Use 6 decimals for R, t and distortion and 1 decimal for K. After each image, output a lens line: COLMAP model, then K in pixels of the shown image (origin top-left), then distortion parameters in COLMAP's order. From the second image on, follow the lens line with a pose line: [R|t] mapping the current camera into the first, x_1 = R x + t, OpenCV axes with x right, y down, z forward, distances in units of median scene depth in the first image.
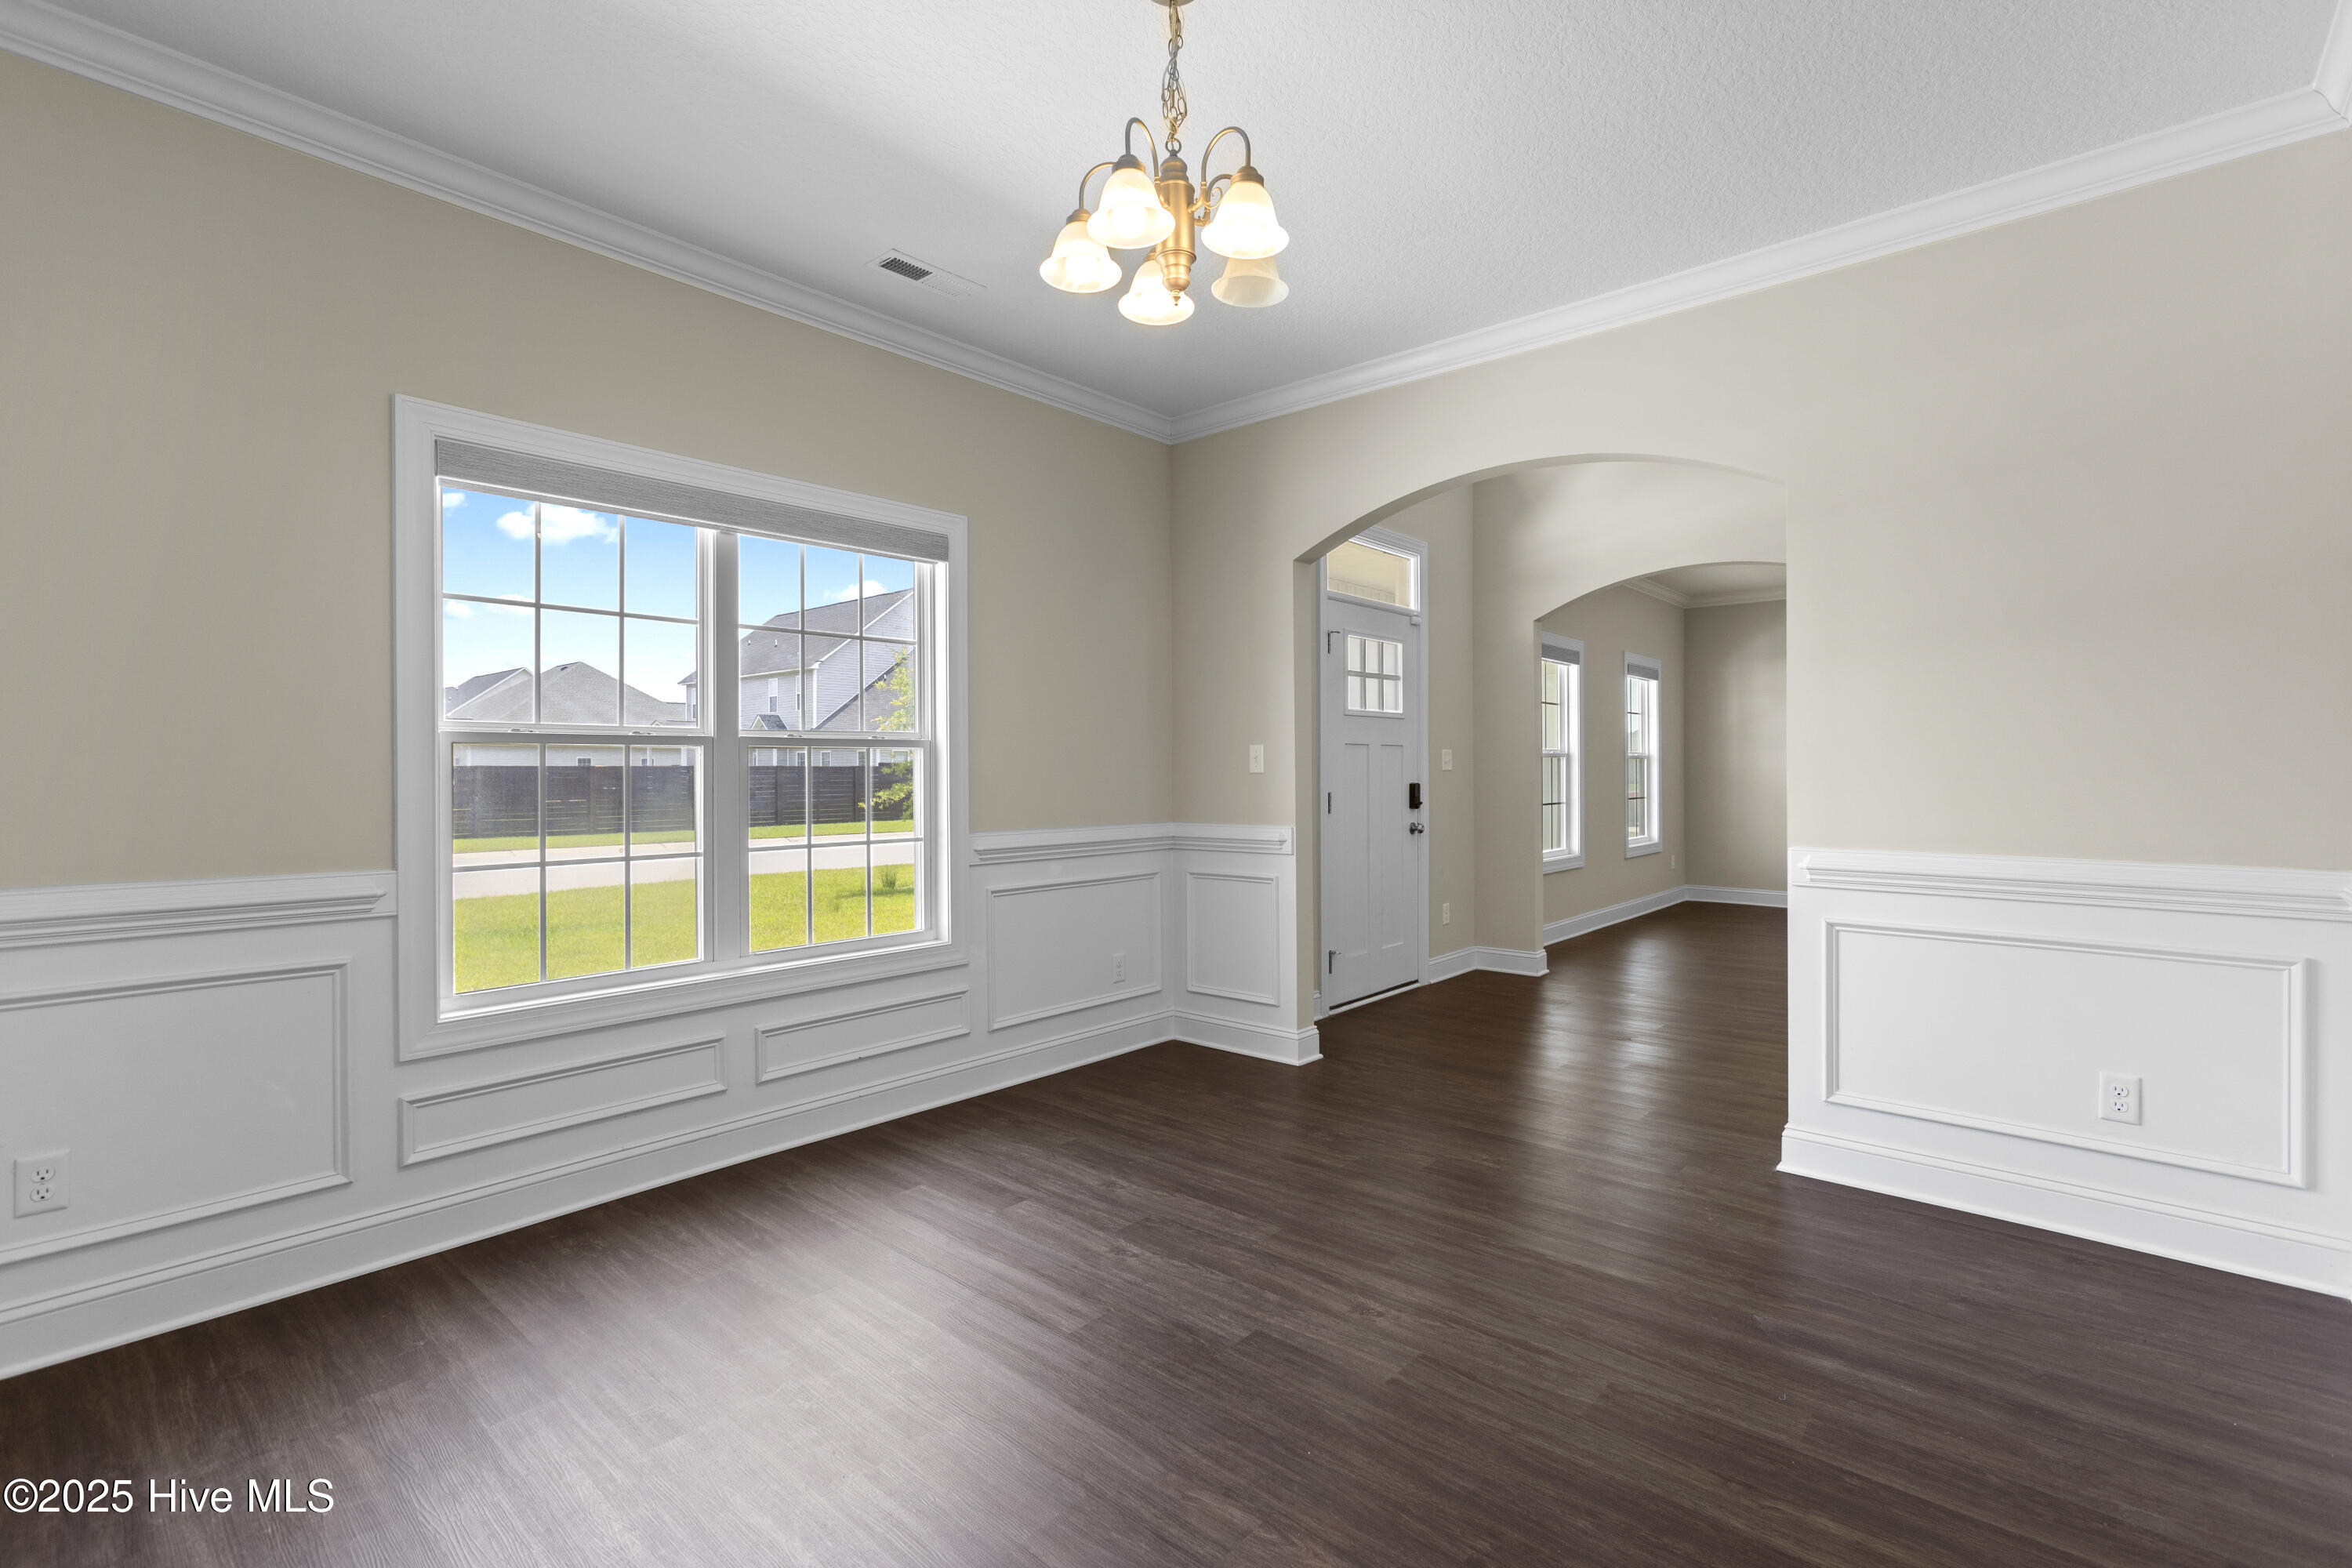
lens RADIAL K [[1056.3, 0, 1180.2], [0, 1056.3, 785.3], [0, 0, 1]] dist [0.003430, -0.000351]
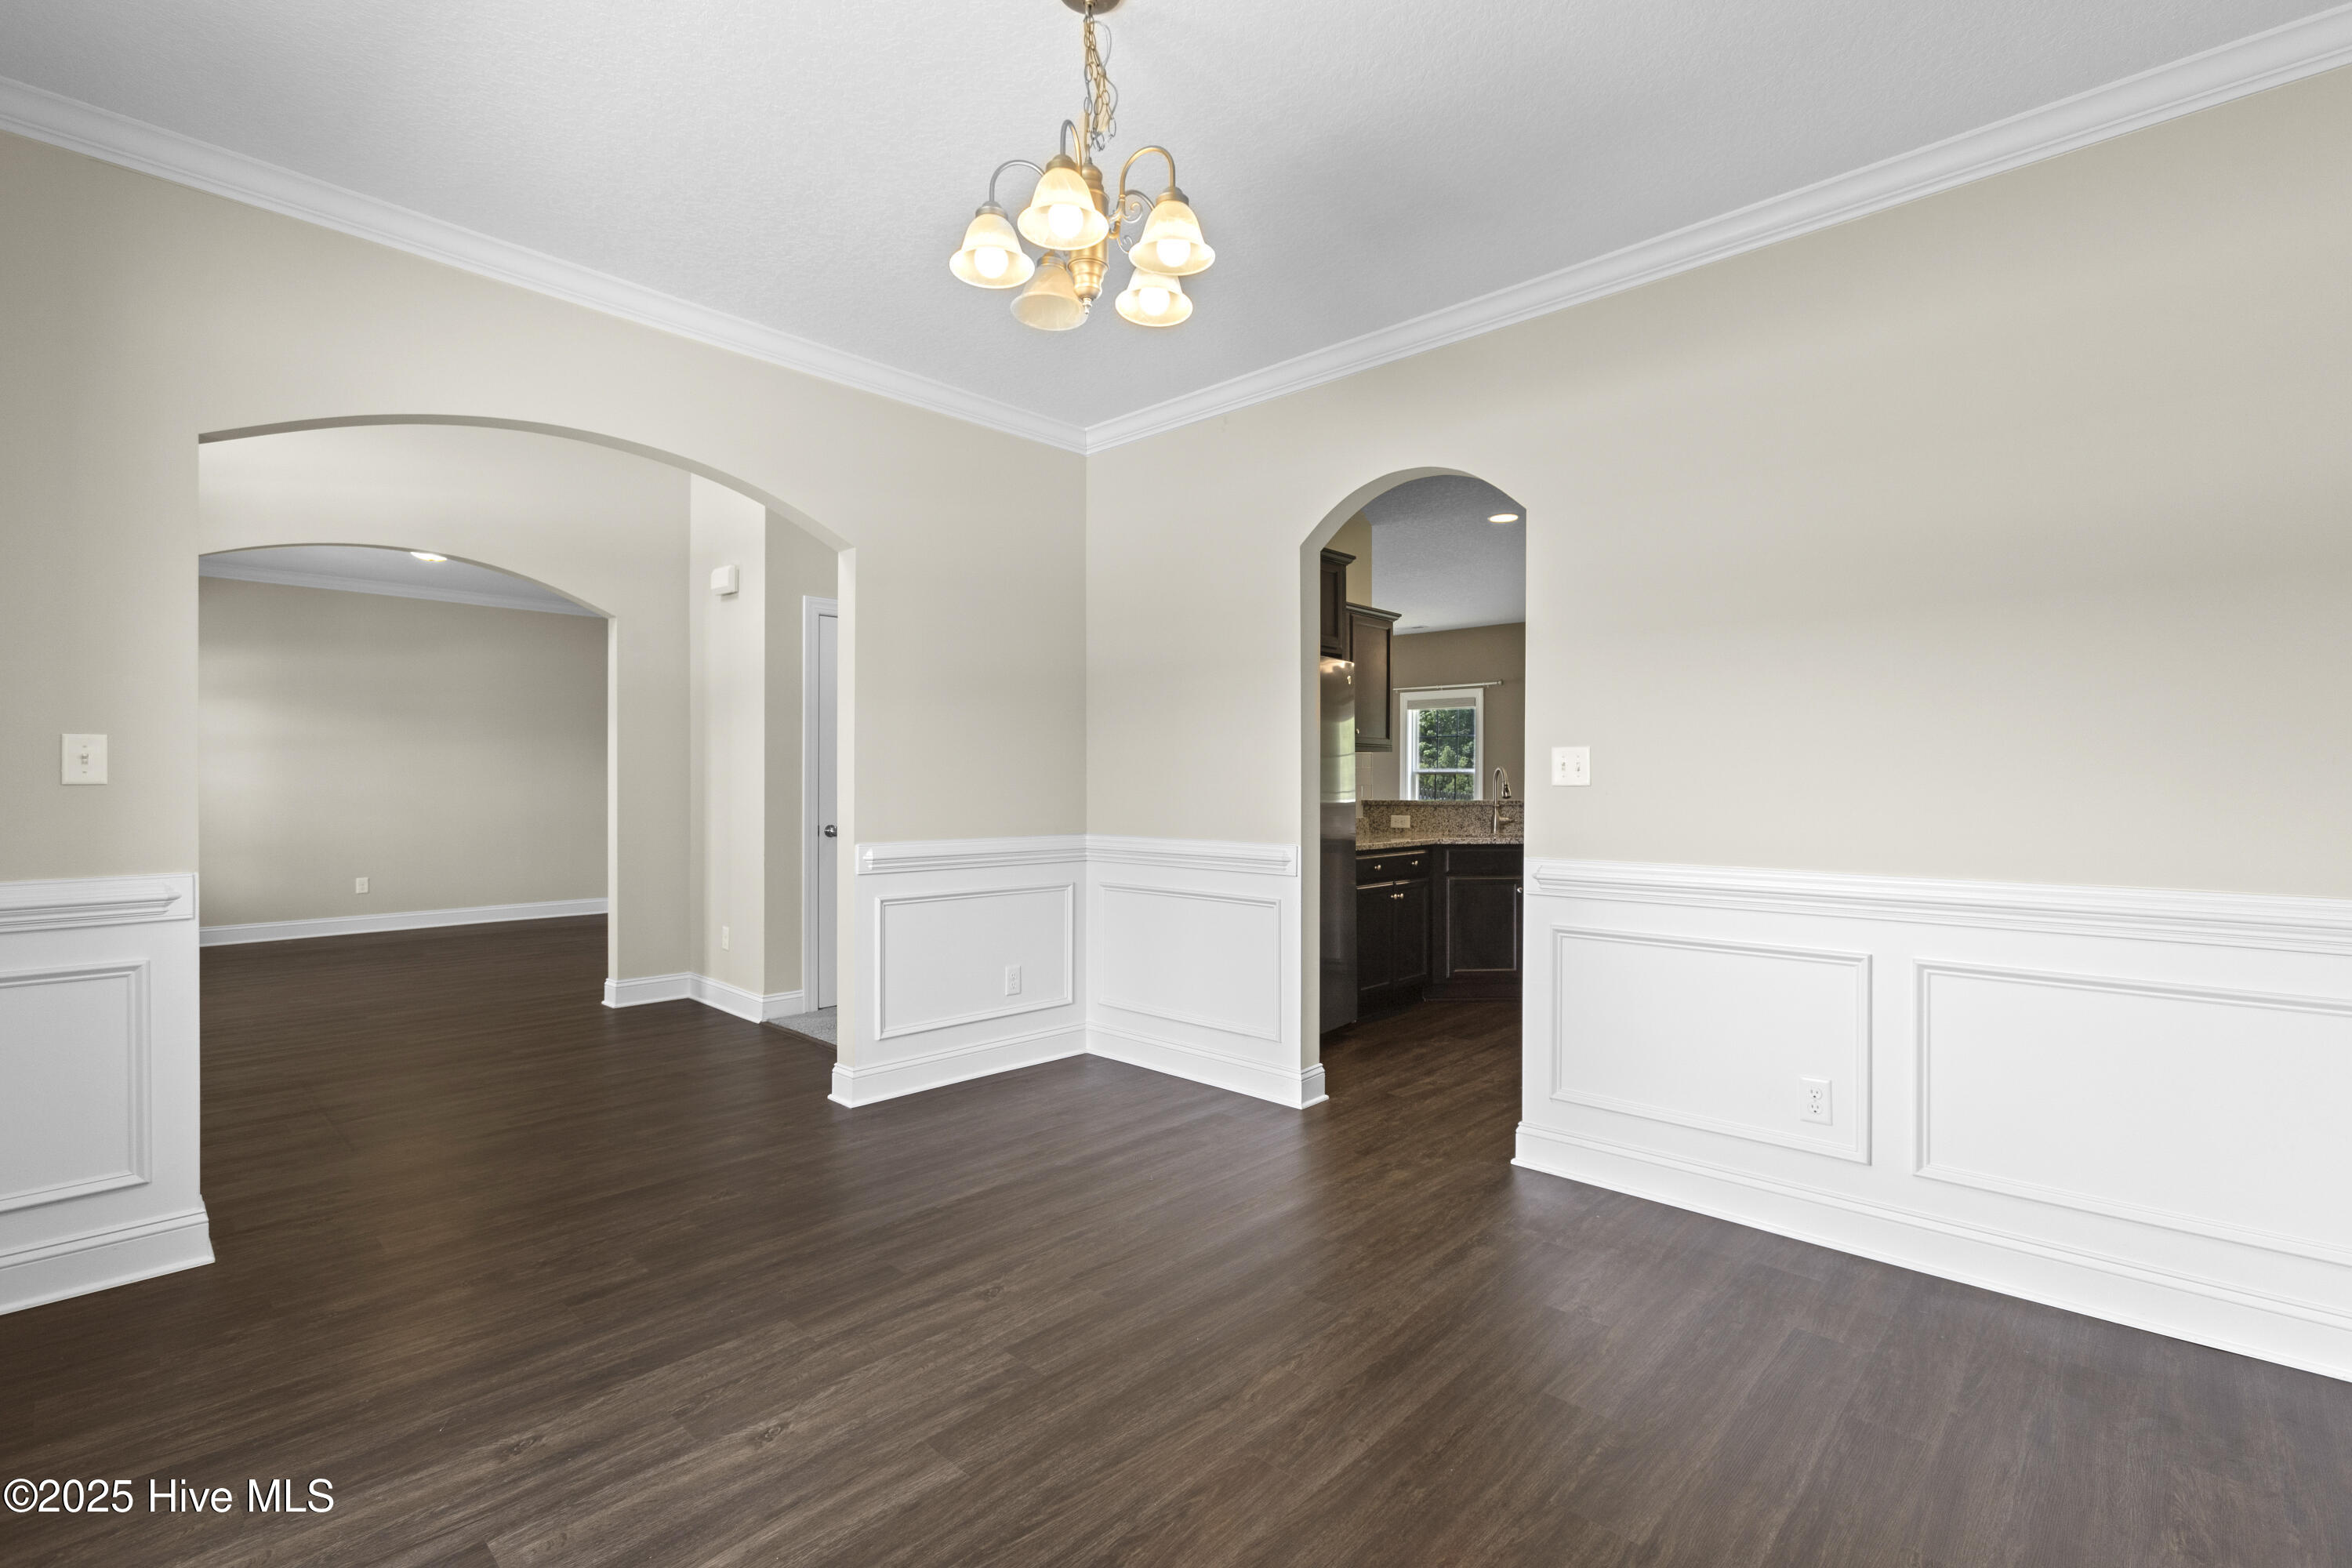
lens RADIAL K [[1056.3, 0, 1167.0], [0, 1056.3, 785.3], [0, 0, 1]] dist [0.003430, -0.000351]
pose [[0.054639, 0.001170, 0.998505, -0.688595], [0.011870, 0.999928, -0.001822, -0.004803], [-0.998436, 0.011951, 0.054621, 0.601515]]
